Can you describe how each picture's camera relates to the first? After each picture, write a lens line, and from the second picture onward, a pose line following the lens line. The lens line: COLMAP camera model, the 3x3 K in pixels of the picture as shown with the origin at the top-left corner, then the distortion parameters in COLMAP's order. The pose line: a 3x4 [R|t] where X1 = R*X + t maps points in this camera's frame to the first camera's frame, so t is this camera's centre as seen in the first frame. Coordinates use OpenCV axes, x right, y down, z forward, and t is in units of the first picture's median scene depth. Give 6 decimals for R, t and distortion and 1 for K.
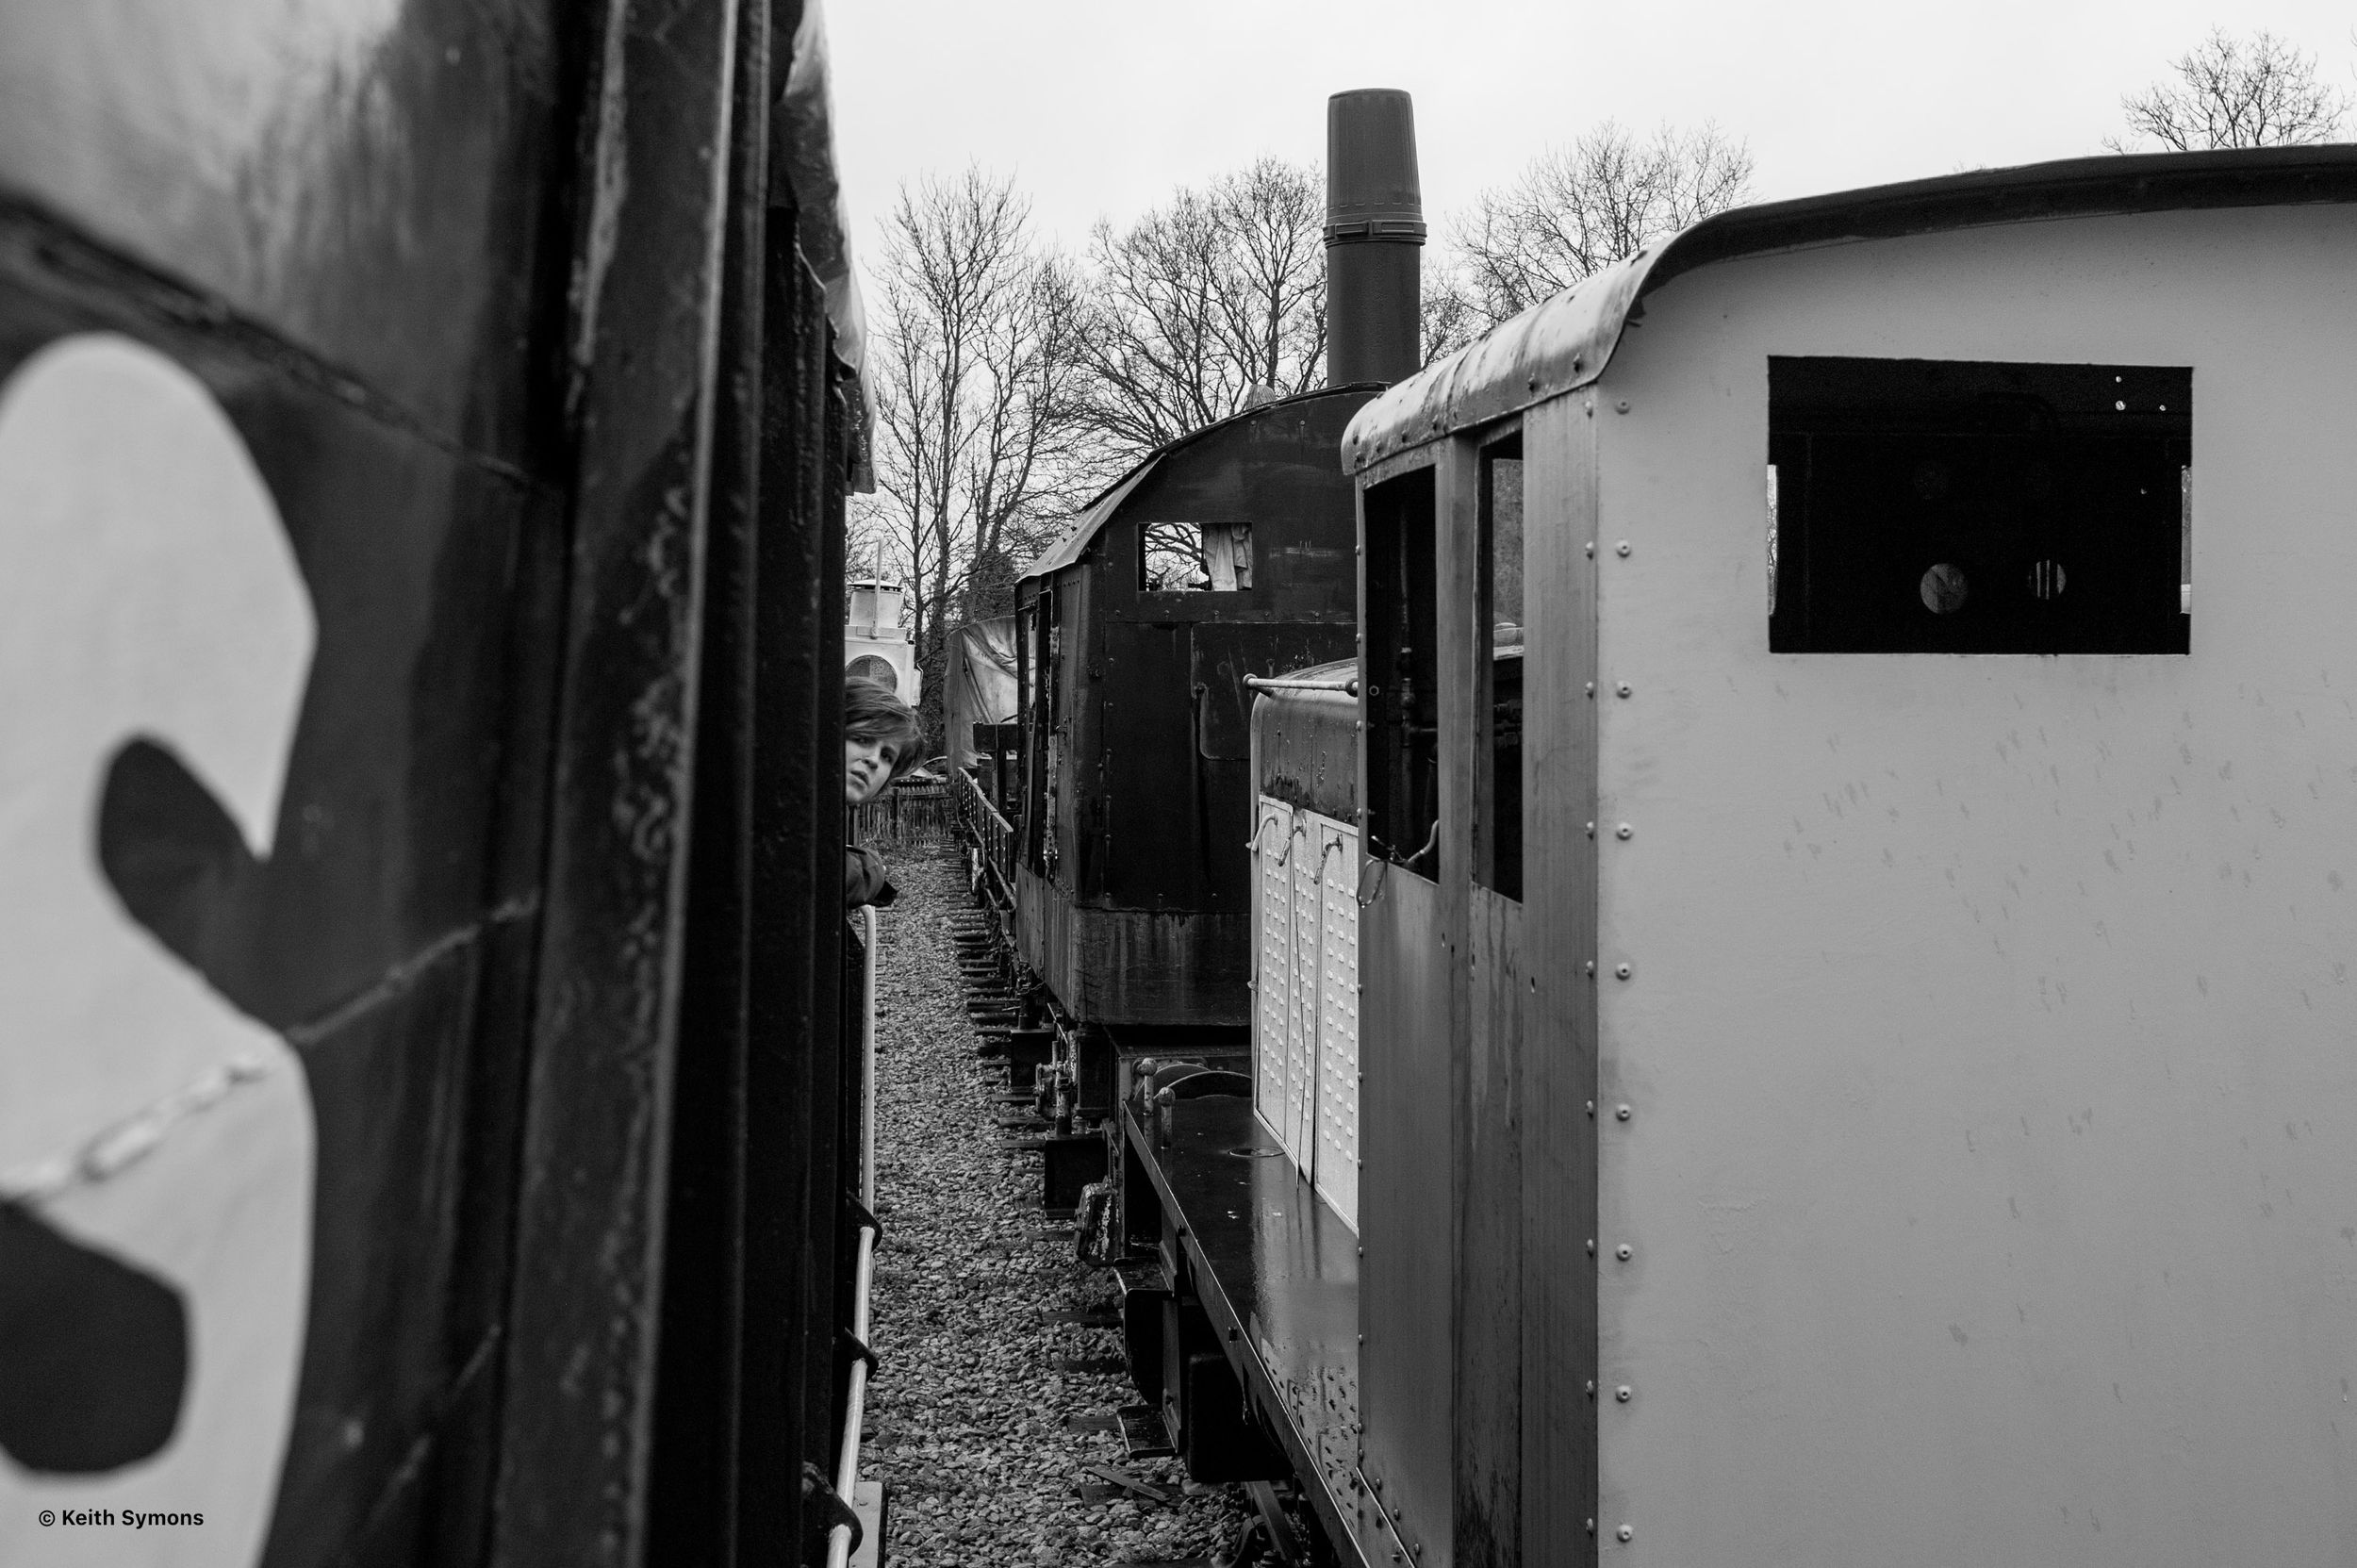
lens RADIAL K [[2680.6, 0, 1178.5], [0, 2680.6, 784.0], [0, 0, 1]] dist [0.000368, 0.025609]
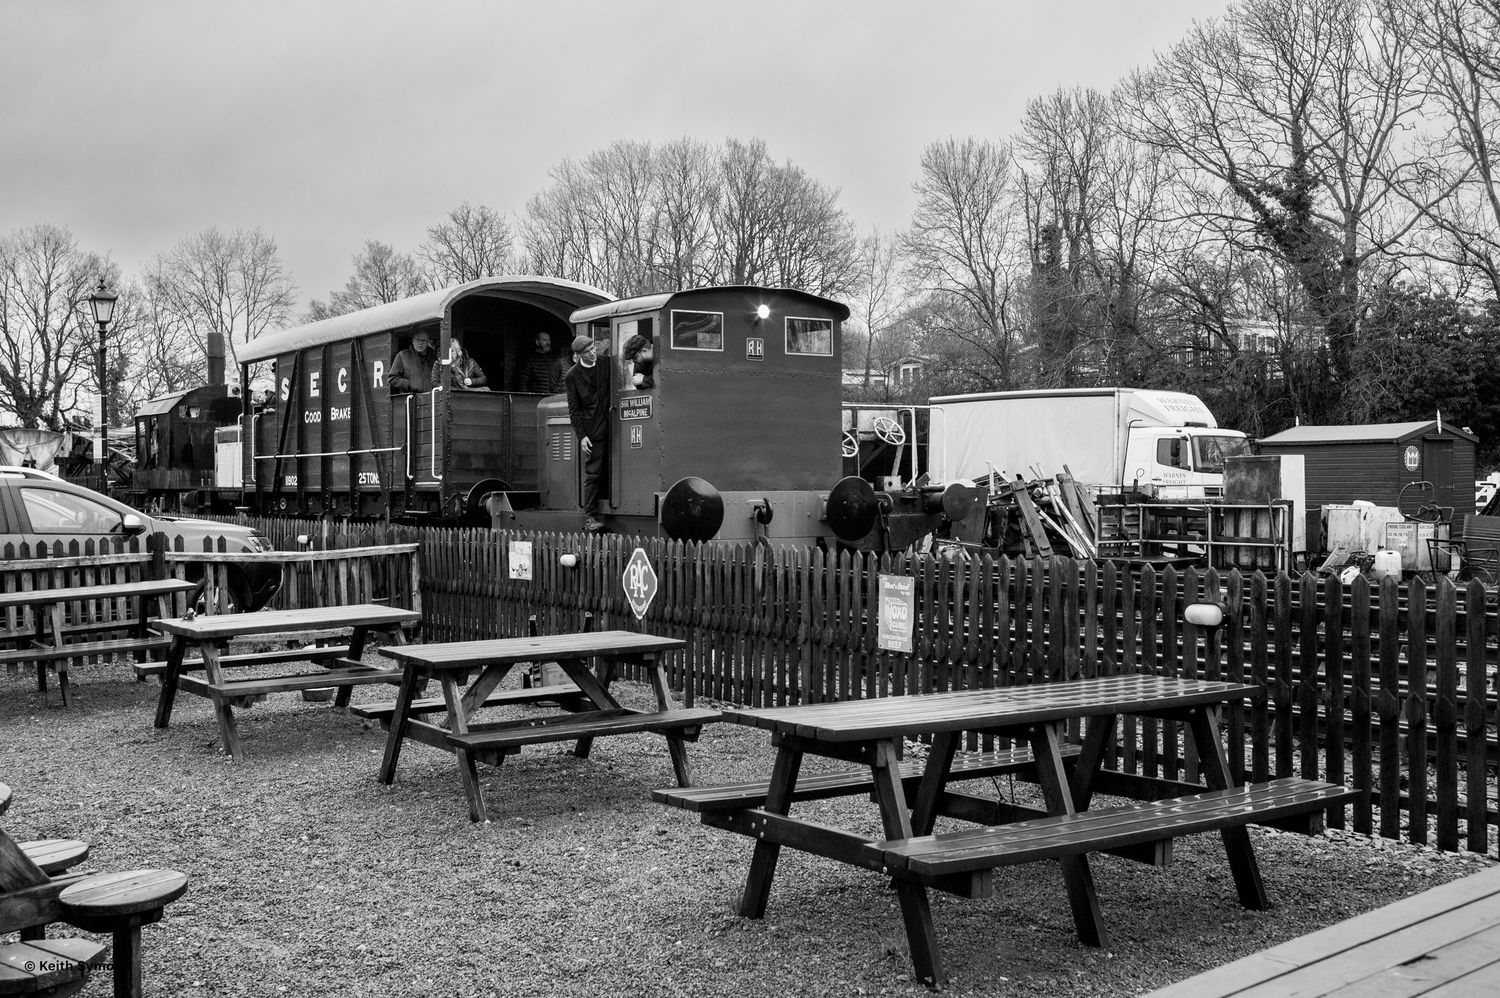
lens RADIAL K [[1705.9, 0, 750.0], [0, 1705.9, 499.0], [0, 0, 1]] dist [0.000368, 0.025609]
pose [[0.887291, -0.016734, 0.460906, -0.109635], [0.032248, 0.999147, -0.025804, 0.042568], [-0.460081, 0.037758, 0.887074, -0.505336]]
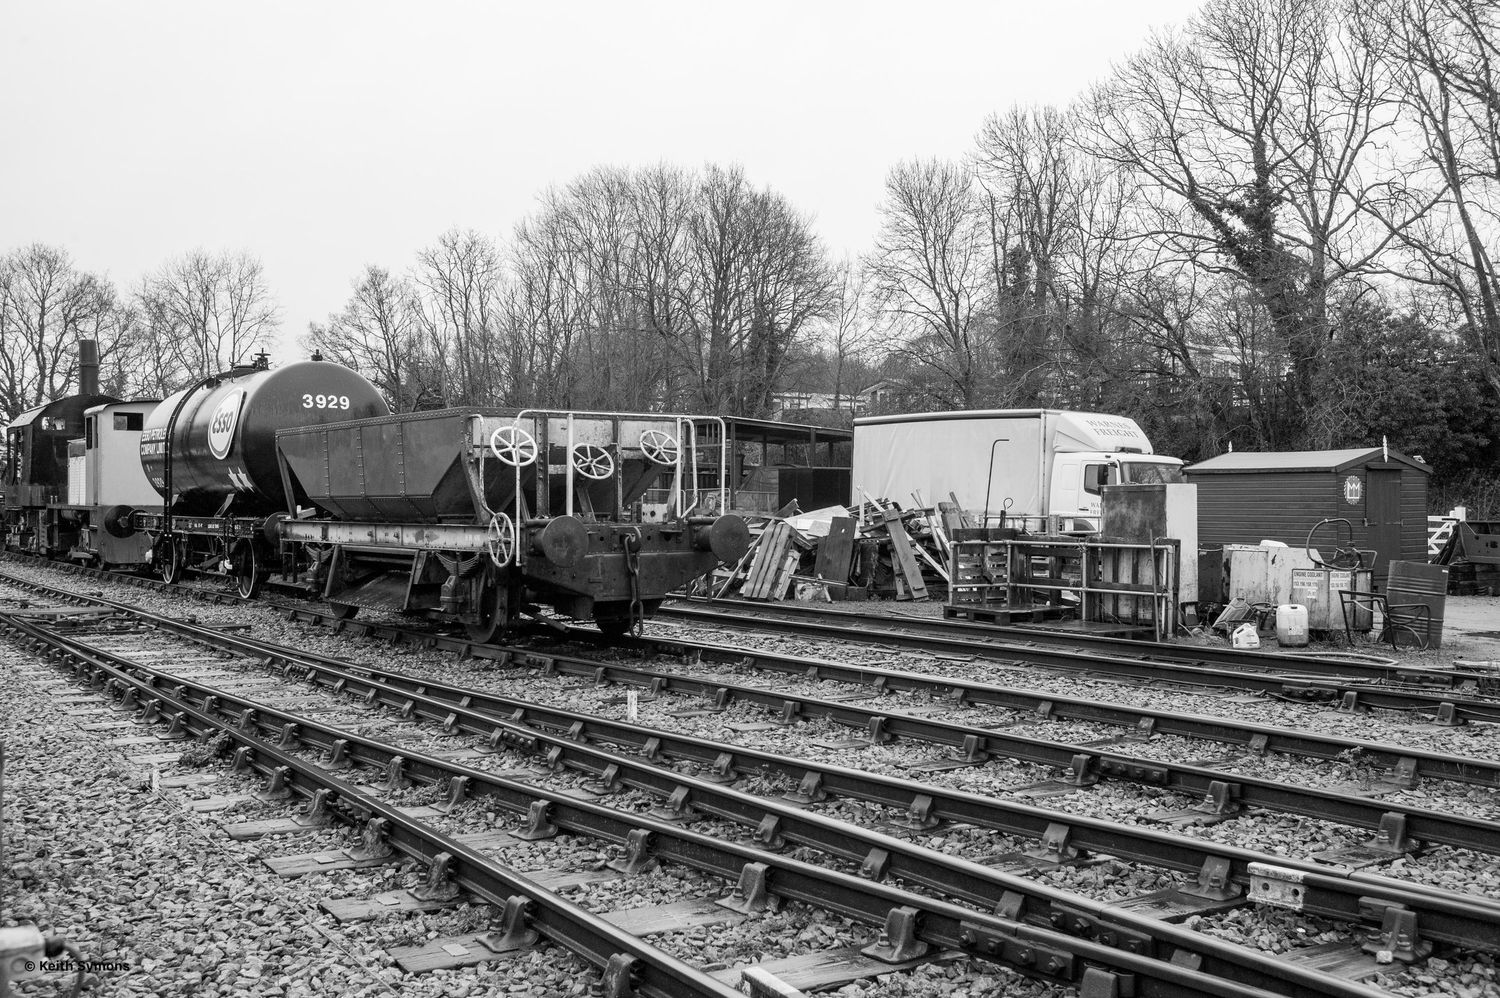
lens RADIAL K [[1602.7, 0, 750.0], [0, 1602.7, 499.0], [0, 0, 1]] dist [0.011627, -0.017560]
pose [[0.896130, 0.000356, 0.443791, -0.030656], [0.019107, 0.999042, -0.039382, 0.039732], [-0.443379, 0.043771, 0.895265, -0.453069]]
